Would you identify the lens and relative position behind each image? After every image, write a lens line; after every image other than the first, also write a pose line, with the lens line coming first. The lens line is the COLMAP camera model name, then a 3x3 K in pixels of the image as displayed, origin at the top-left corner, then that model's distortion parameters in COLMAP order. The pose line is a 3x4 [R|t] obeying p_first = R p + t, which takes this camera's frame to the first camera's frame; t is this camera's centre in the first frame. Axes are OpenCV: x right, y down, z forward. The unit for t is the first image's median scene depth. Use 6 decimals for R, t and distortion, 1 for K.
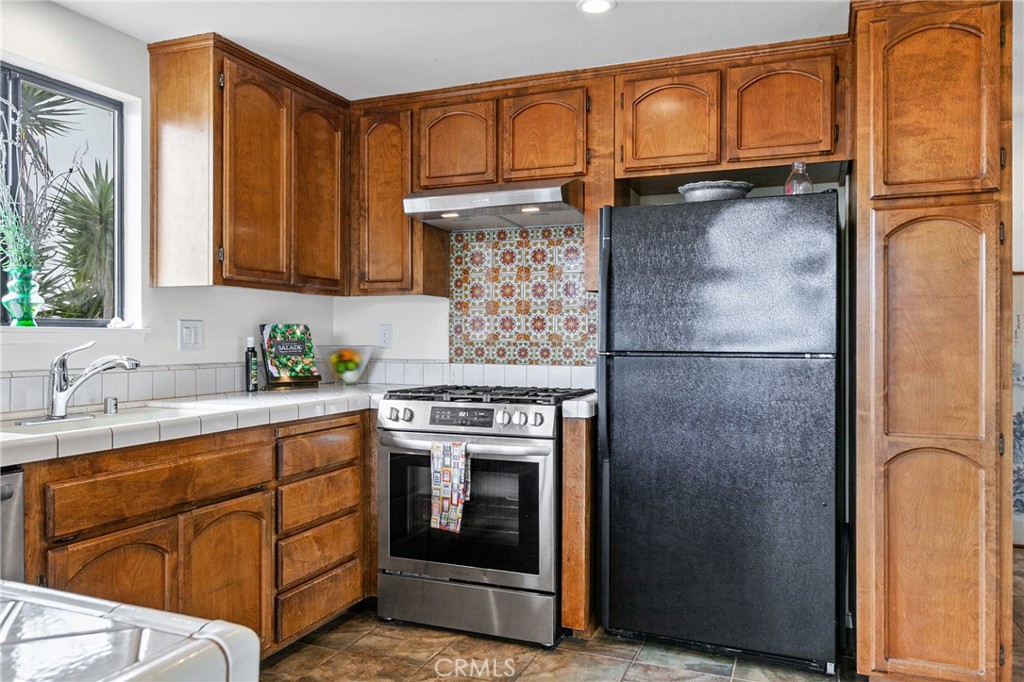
lens RADIAL K [[707.8, 0, 569.9], [0, 707.8, 337.5], [0, 0, 1]] dist [0.000062, 0.006663]
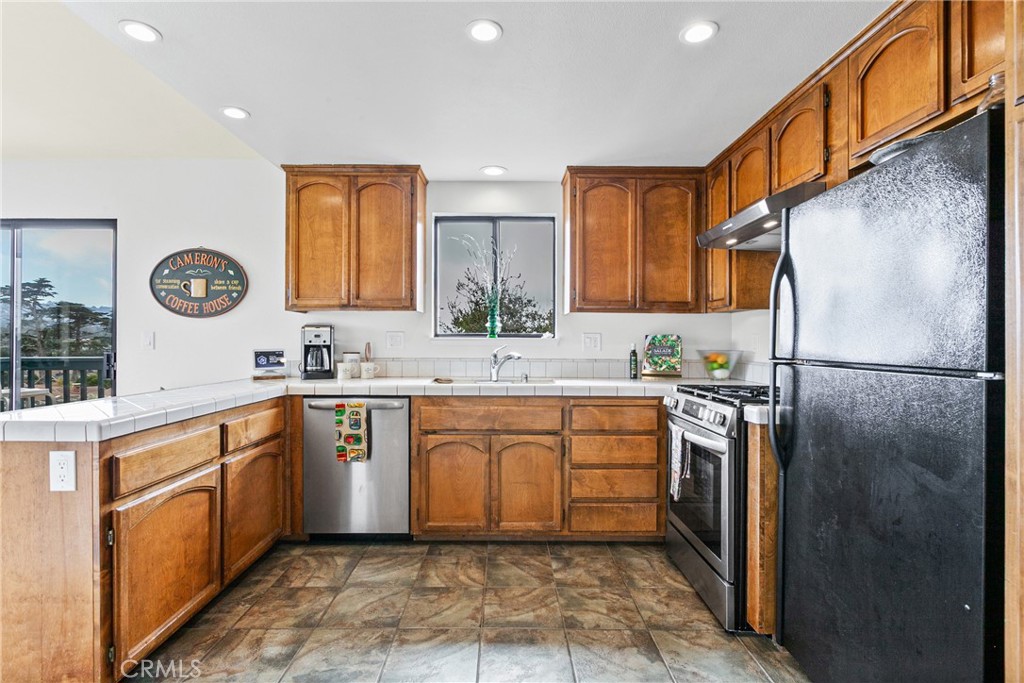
lens RADIAL K [[500.9, 0, 515.7], [0, 500.9, 339.8], [0, 0, 1]] dist [-0.003750, -0.000425]
pose [[0.387765, -0.003057, -0.921753, 0.524922], [-0.005552, 0.999969, -0.005652, -0.000598], [0.921742, 0.007309, 0.387735, 0.385330]]
